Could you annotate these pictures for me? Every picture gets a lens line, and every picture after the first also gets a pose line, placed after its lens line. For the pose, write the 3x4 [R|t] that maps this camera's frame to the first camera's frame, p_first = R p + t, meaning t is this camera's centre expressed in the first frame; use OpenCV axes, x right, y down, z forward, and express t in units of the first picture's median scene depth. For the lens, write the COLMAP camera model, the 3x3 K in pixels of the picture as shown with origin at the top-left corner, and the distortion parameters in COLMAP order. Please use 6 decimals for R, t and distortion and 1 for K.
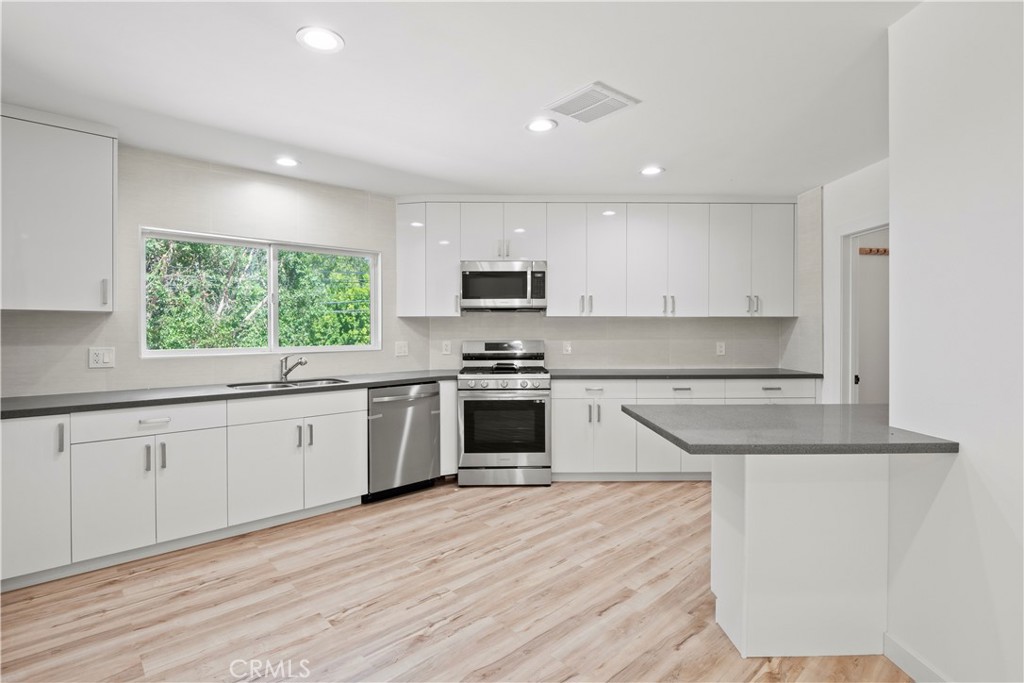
lens RADIAL K [[503.0, 0, 507.8], [0, 503.0, 327.9], [0, 0, 1]] dist [-0.002420, -0.007948]
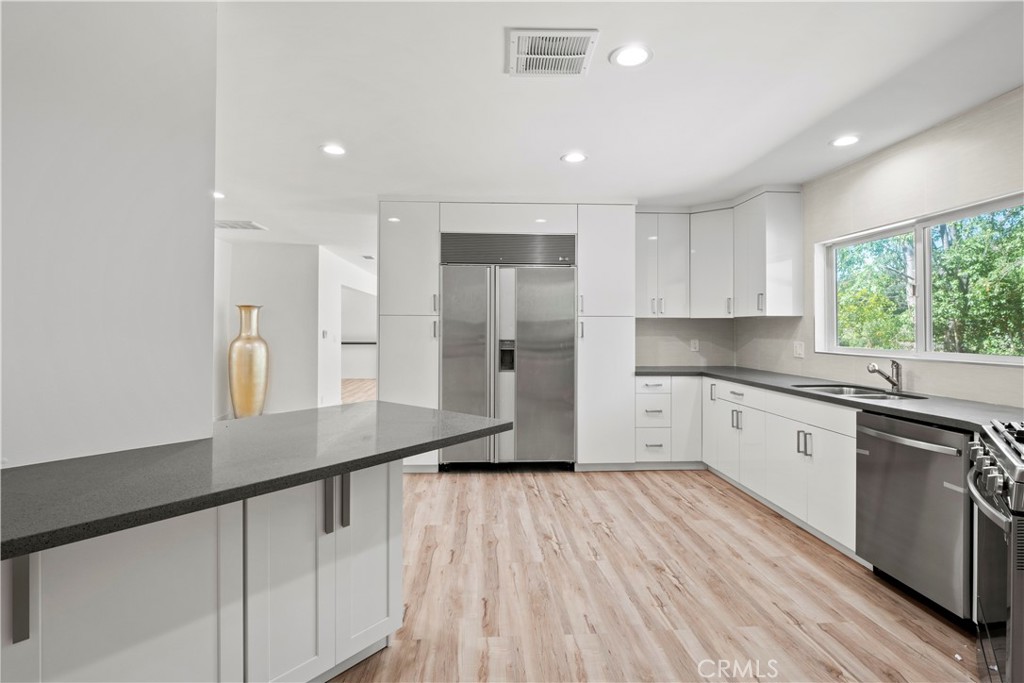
lens RADIAL K [[503.0, 0, 507.8], [0, 503.0, 327.9], [0, 0, 1]] dist [-0.002420, -0.007948]
pose [[-0.631475, -0.002035, -0.775393, 0.833499], [-0.000260, 0.999997, -0.002412, 0.003830], [0.775396, -0.001321, -0.631474, 1.465133]]
